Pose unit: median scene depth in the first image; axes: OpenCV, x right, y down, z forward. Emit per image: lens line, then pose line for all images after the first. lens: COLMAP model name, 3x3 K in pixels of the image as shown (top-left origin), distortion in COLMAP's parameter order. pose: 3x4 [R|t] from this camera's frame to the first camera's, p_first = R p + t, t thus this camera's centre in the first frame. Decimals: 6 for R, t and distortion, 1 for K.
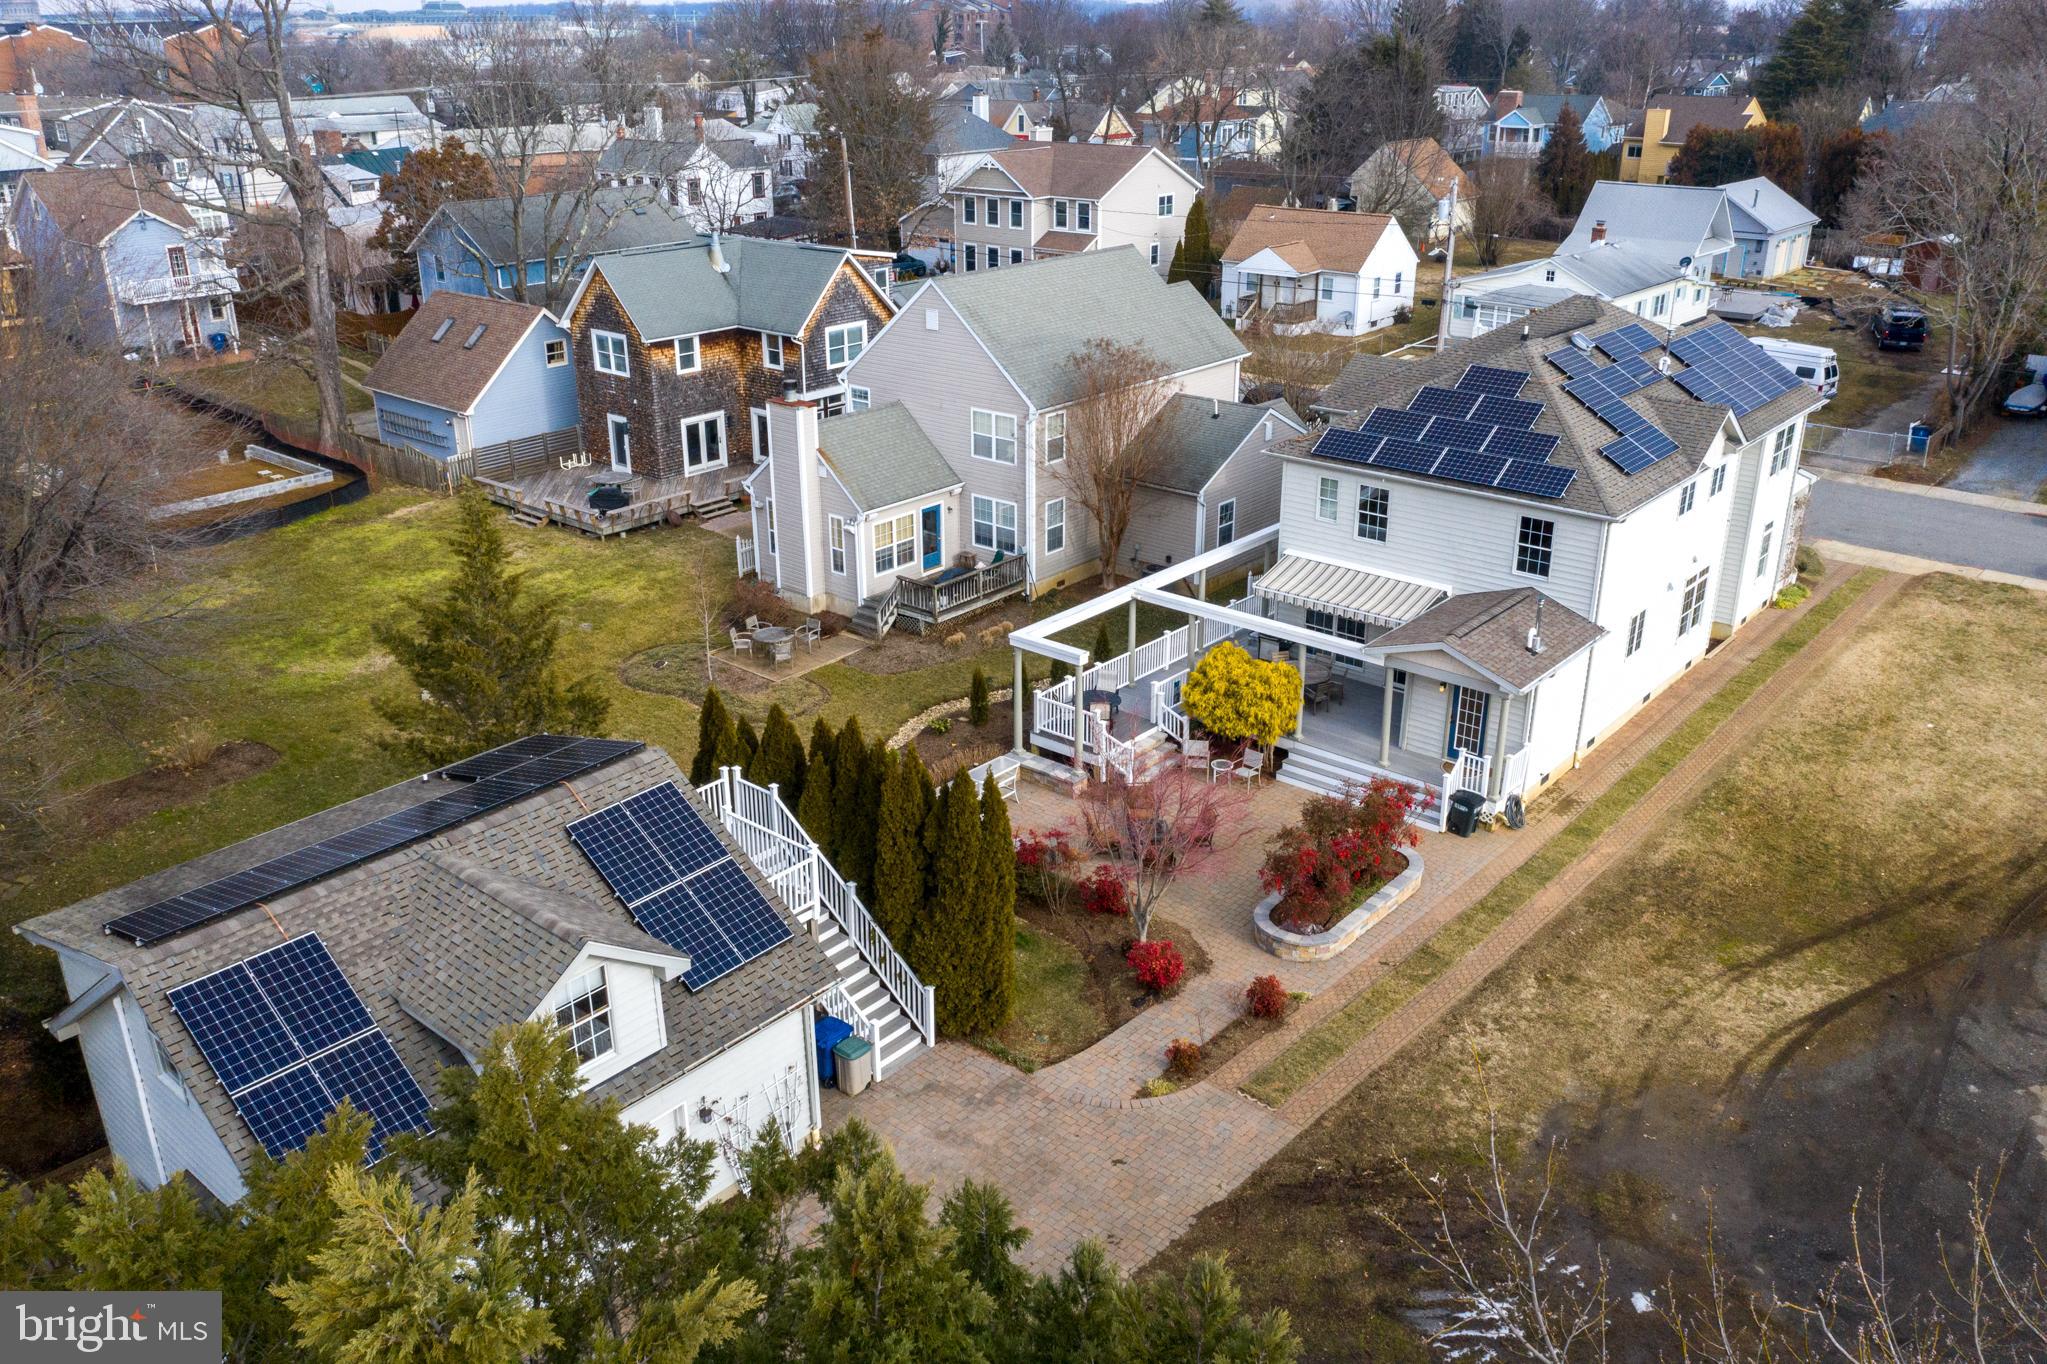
lens RADIAL K [[1546.8, 0, 1014.0], [0, 1546.8, 661.9], [0, 0, 1]] dist [-0.019679, -0.000836]
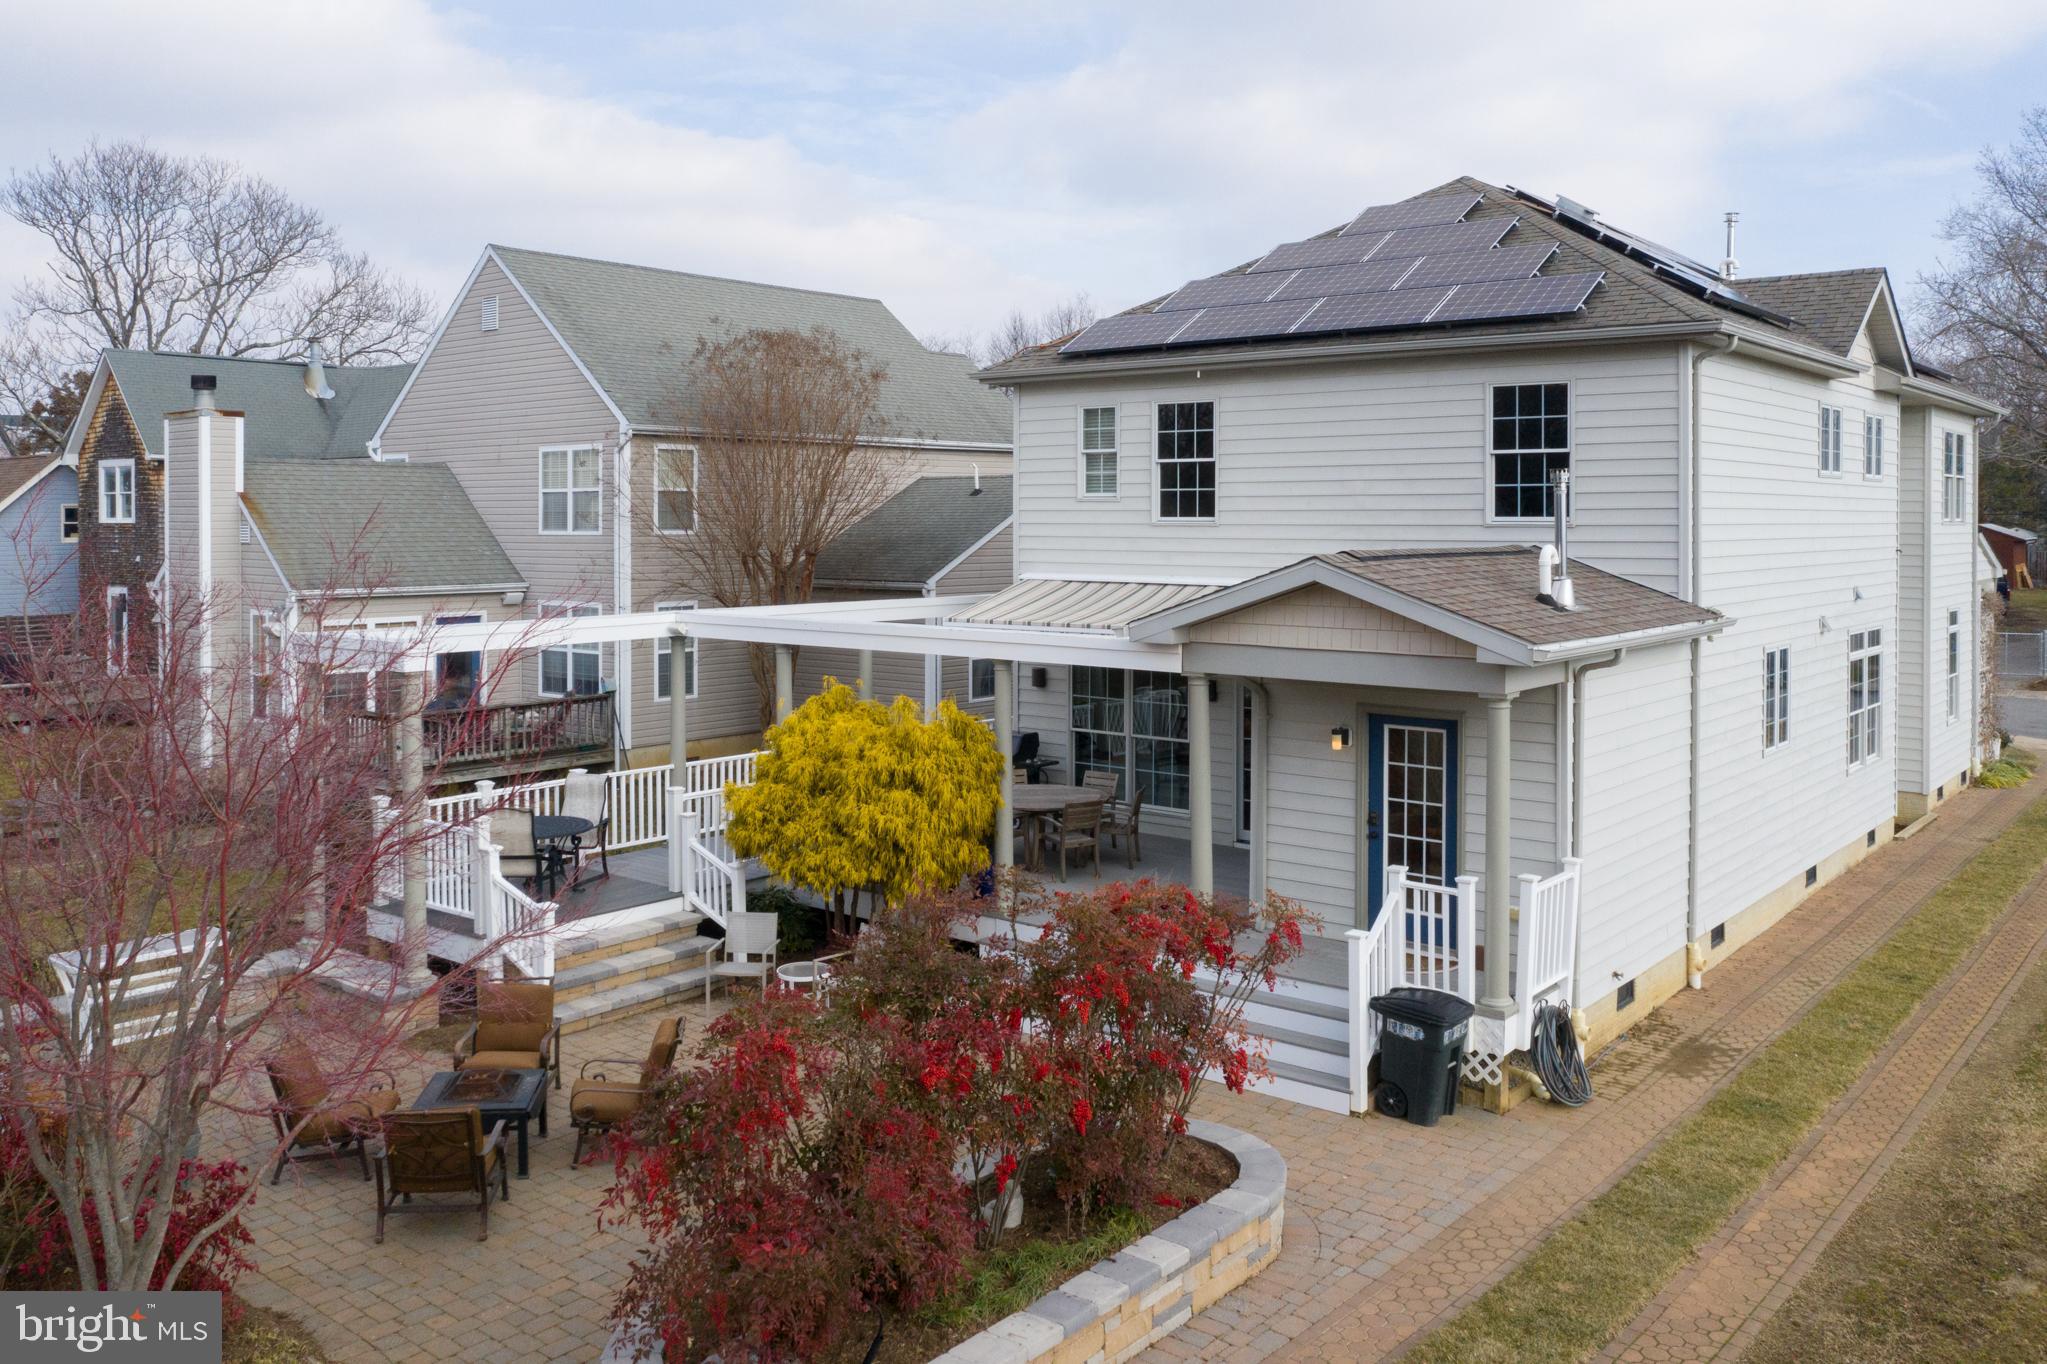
lens RADIAL K [[1546.8, 0, 1035.6], [0, 1546.8, 588.5], [0, 0, 1]] dist [-0.019679, -0.000836]
pose [[0.999741, 0.005808, 0.022003, 0.187992], [0.002398, 0.934621, -0.355637, 0.117759], [-0.022630, 0.355598, 0.934365, 0.609259]]
